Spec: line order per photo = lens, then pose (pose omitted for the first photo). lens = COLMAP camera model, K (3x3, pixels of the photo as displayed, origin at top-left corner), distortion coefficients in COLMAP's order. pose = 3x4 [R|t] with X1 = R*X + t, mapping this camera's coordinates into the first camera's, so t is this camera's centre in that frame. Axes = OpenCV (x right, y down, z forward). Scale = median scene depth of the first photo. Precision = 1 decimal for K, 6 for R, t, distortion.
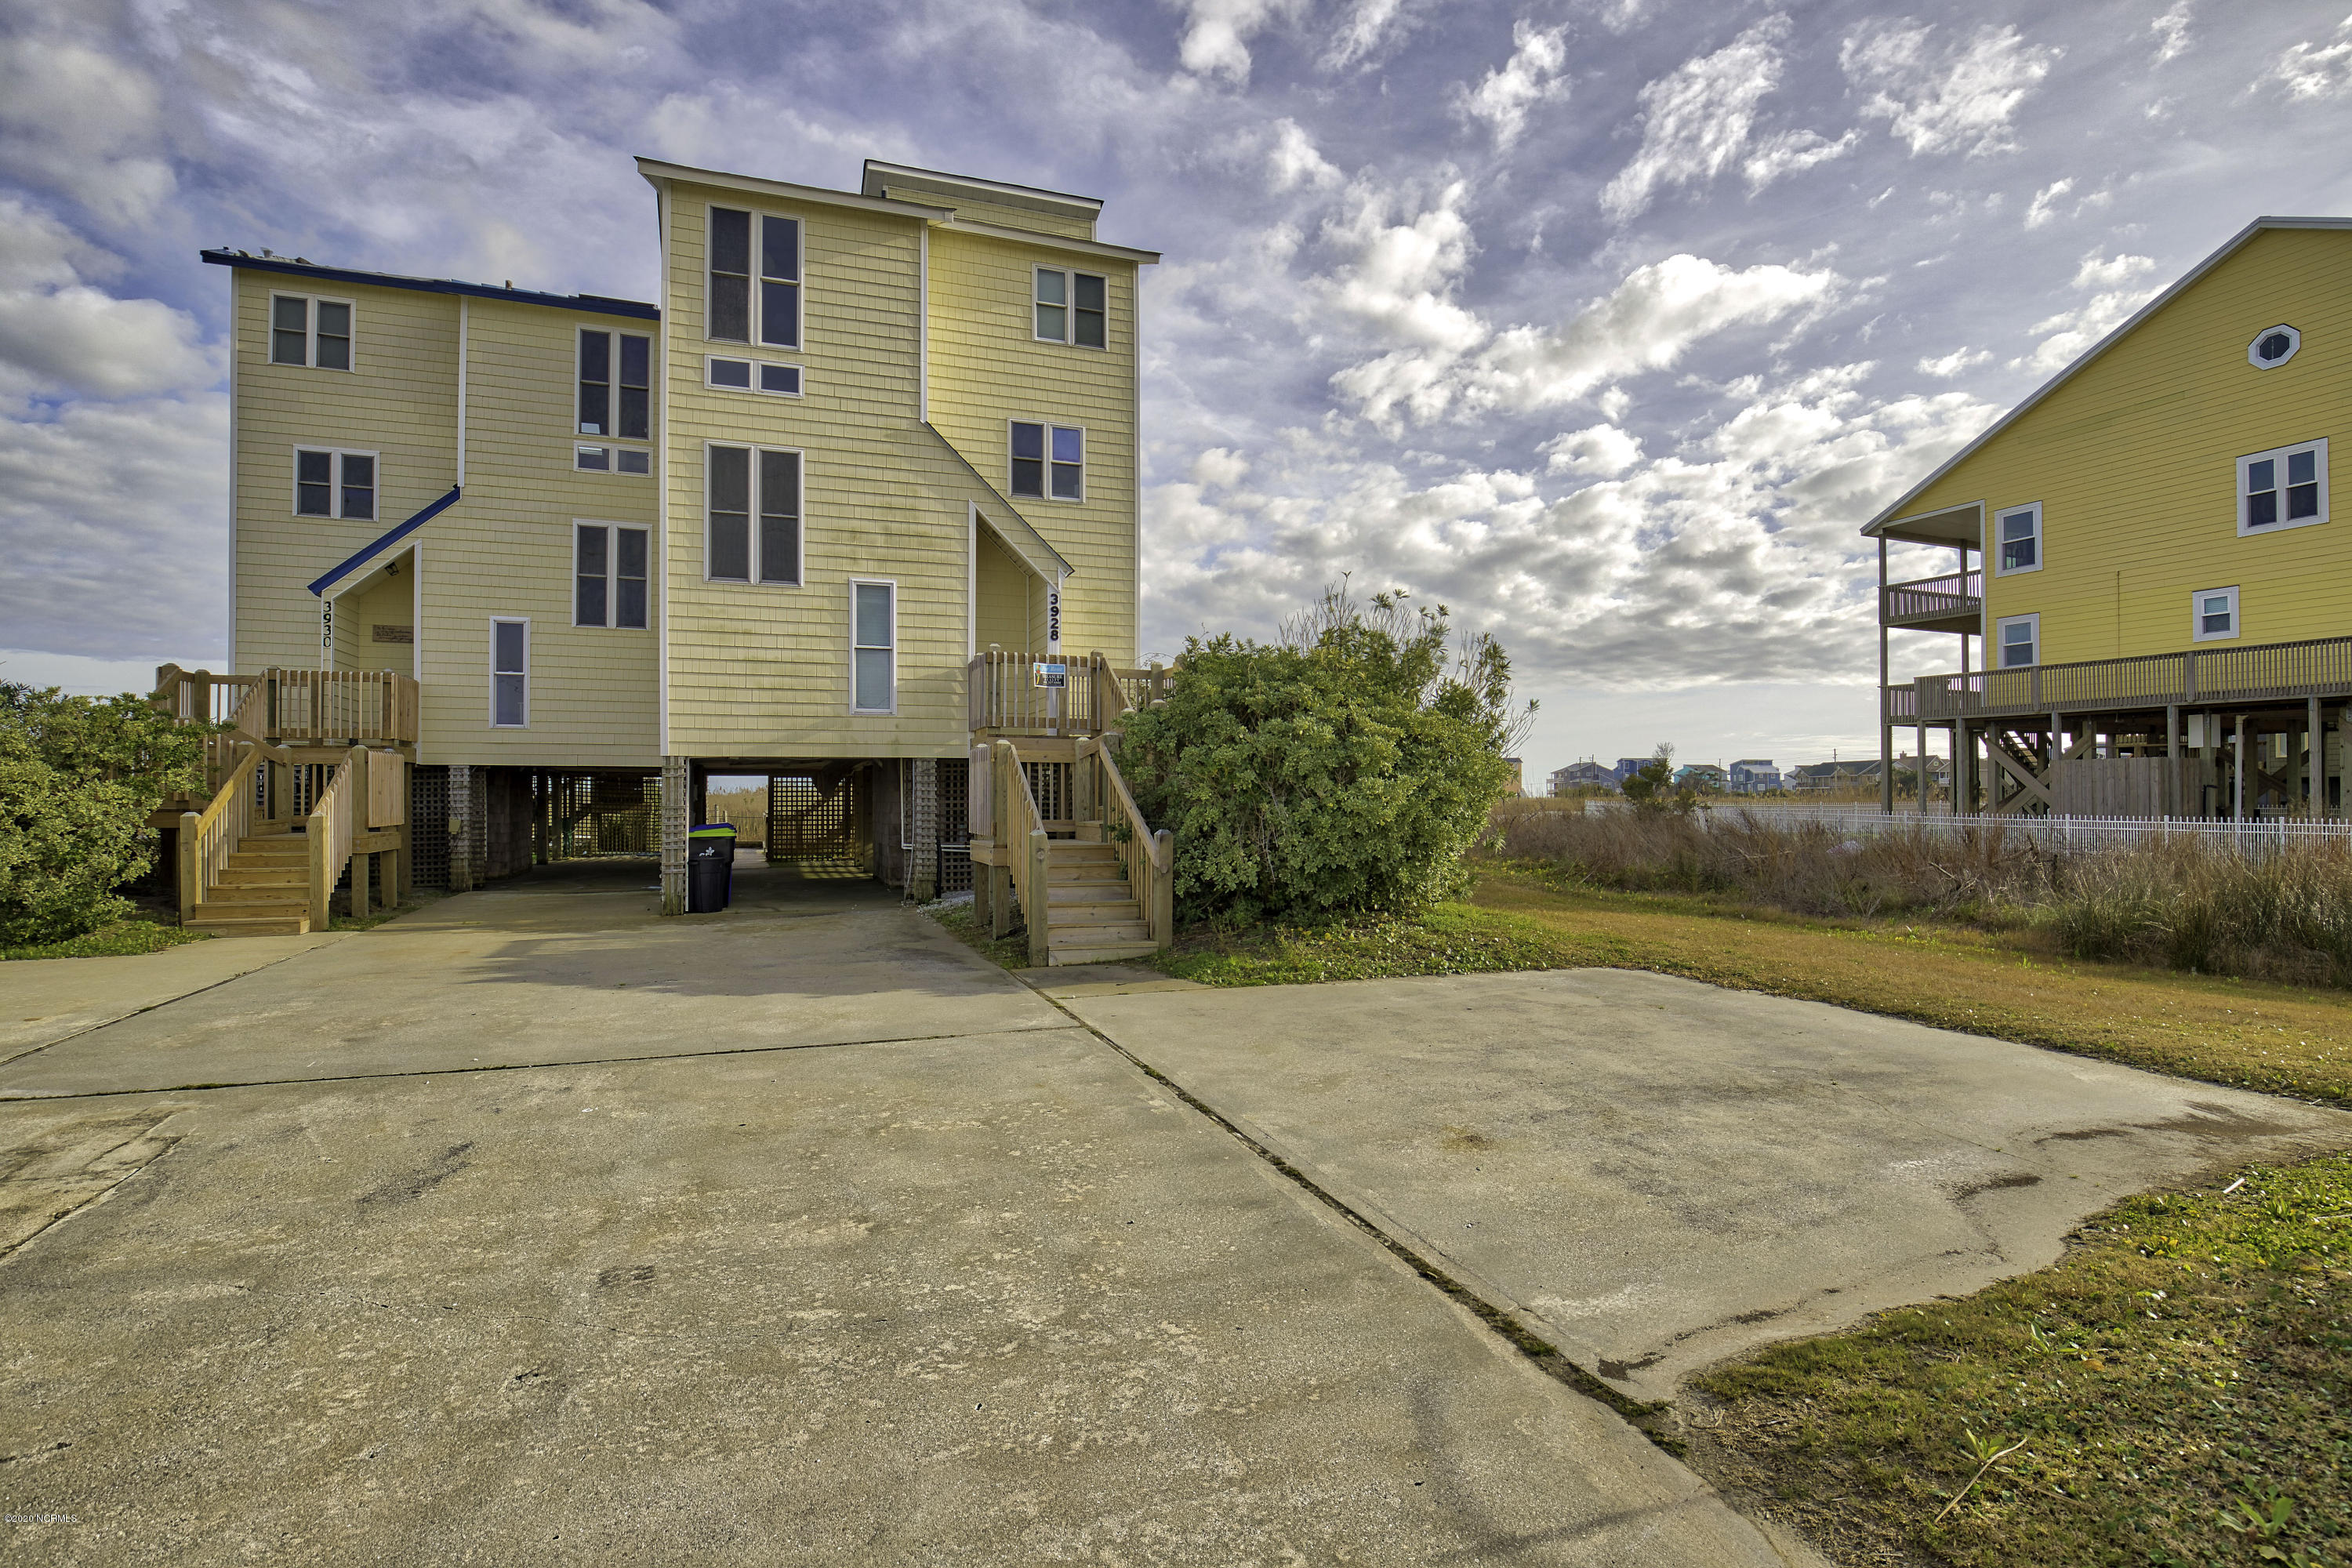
lens RADIAL K [[1123.6, 0, 1163.8], [0, 1123.6, 790.7], [0, 0, 1]] dist [-0.026194, 0.000109]
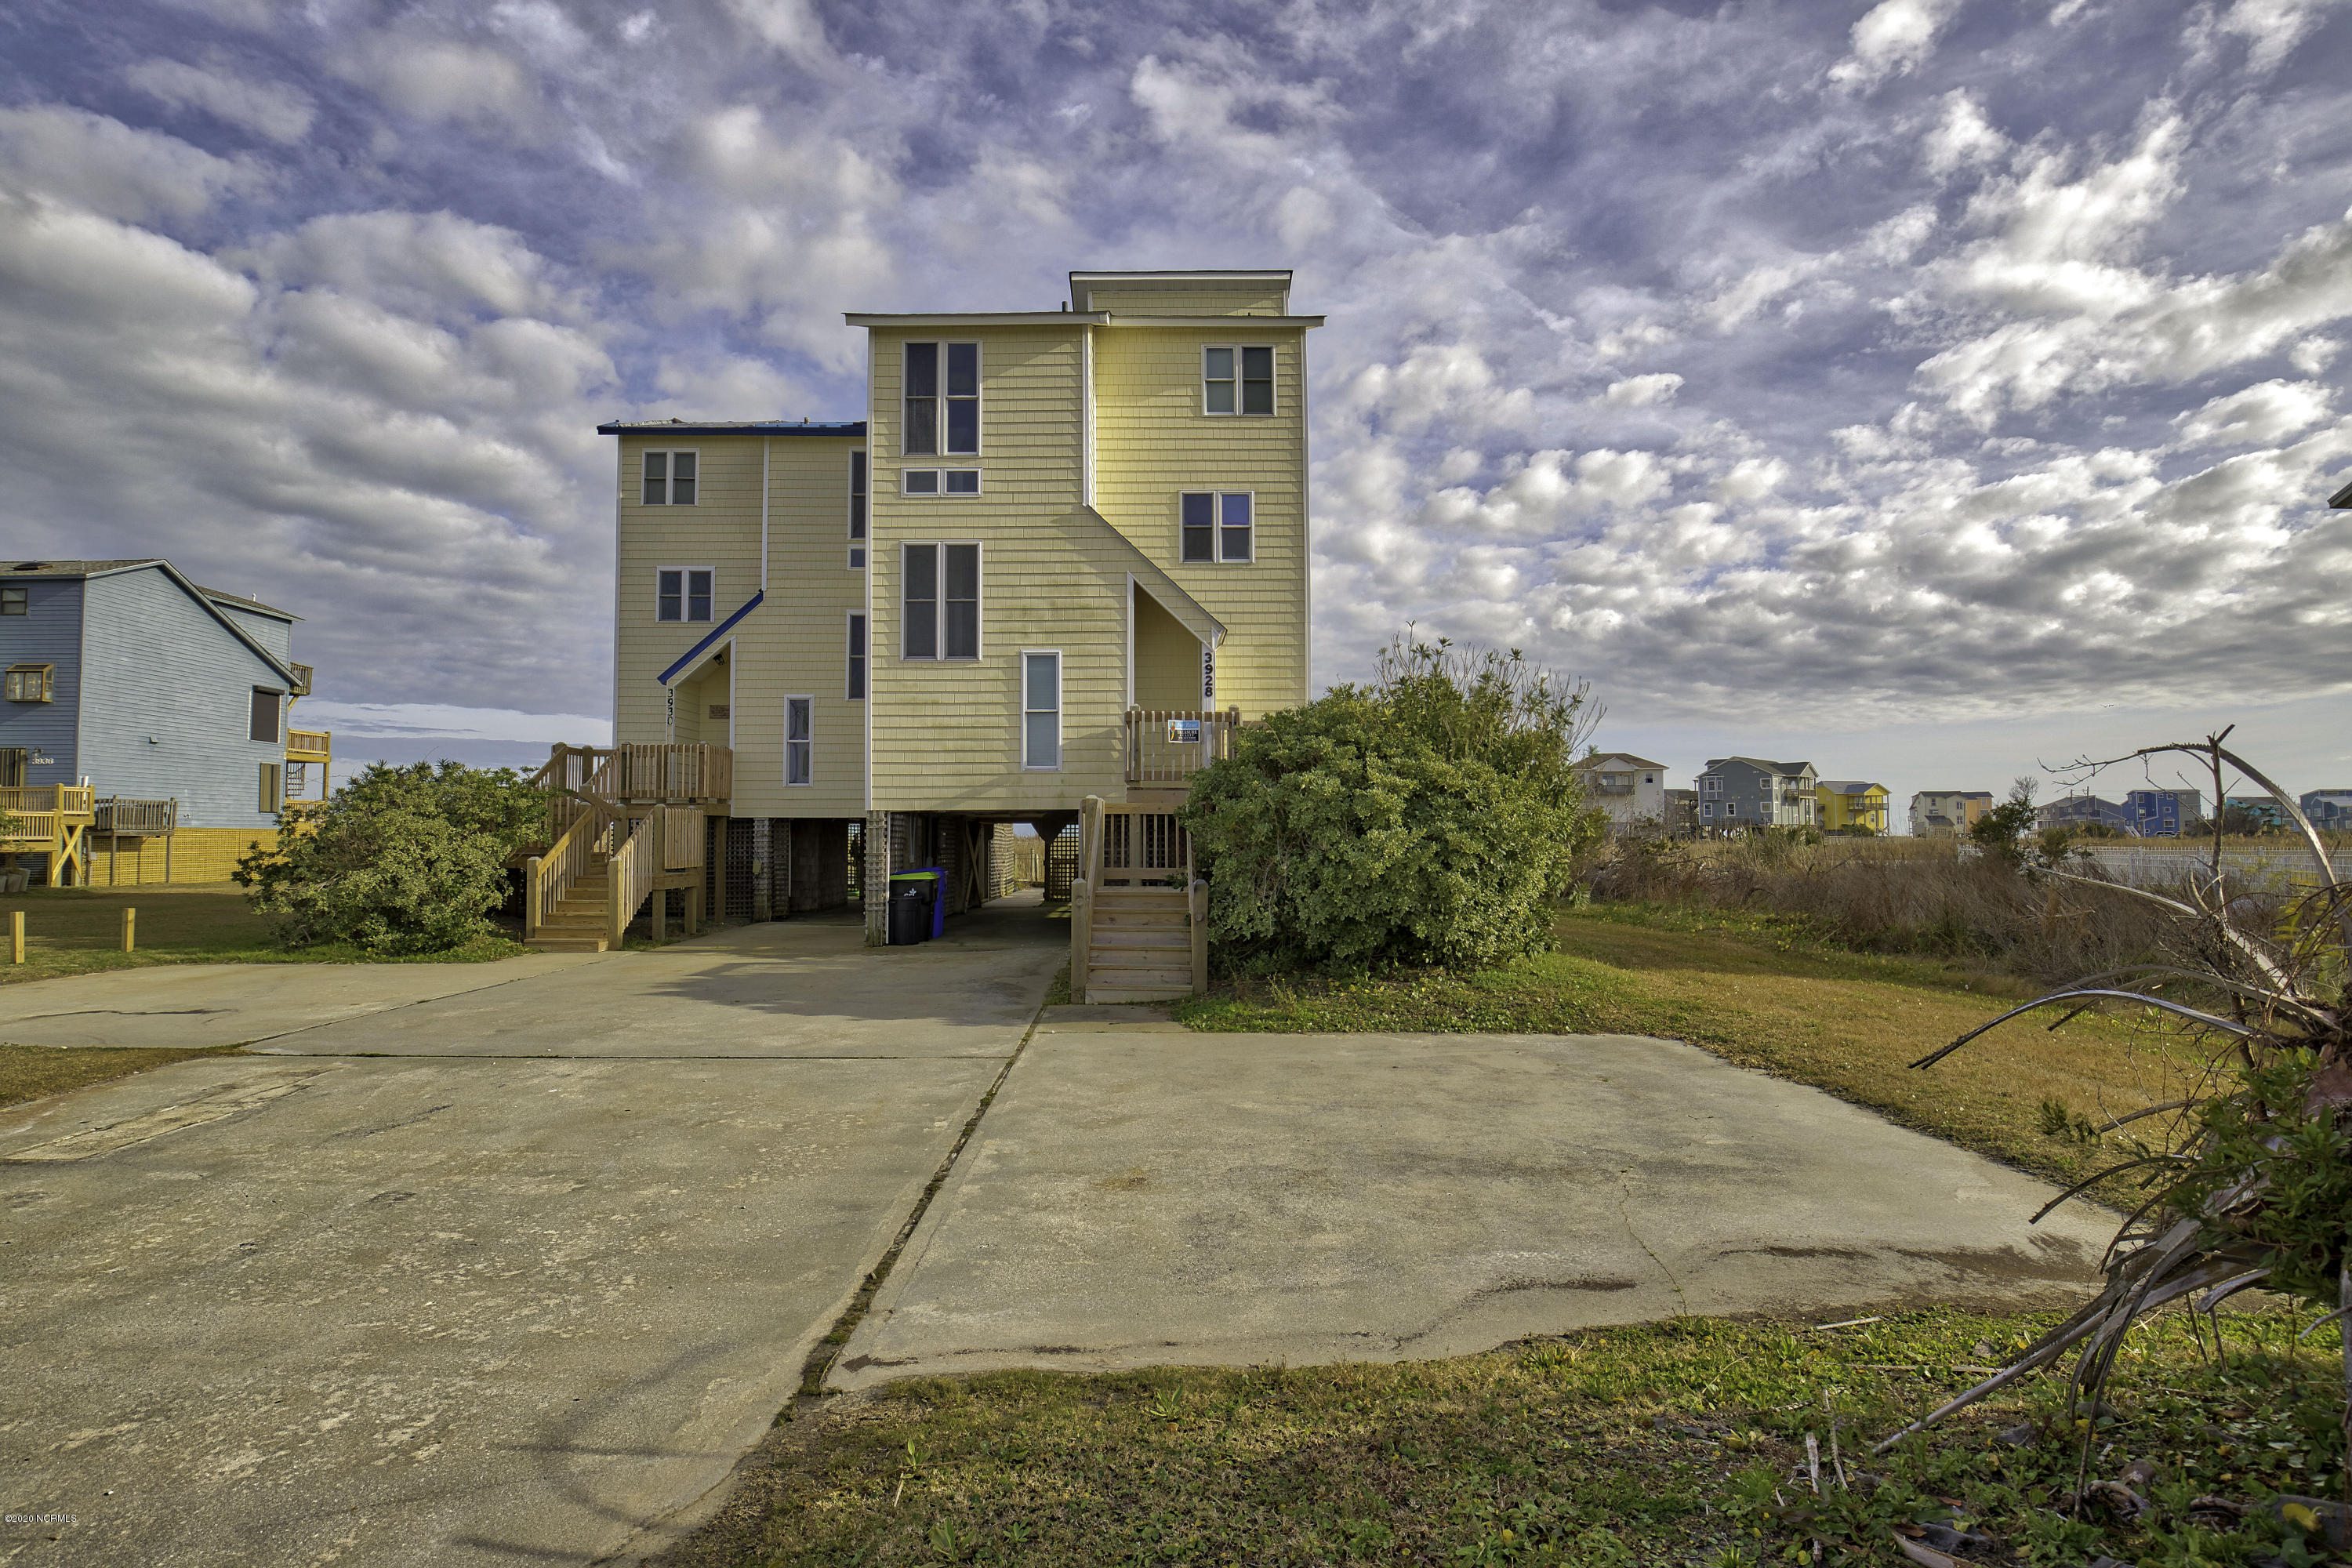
lens RADIAL K [[1124.1, 0, 1179.3], [0, 1124.1, 791.8], [0, 0, 1]] dist [-0.026803, -0.000015]
pose [[0.940162, -0.014561, -0.340416, 0.250337], [0.002475, 0.999352, -0.035912, -0.007141], [0.340718, 0.032921, 0.939589, 0.000413]]
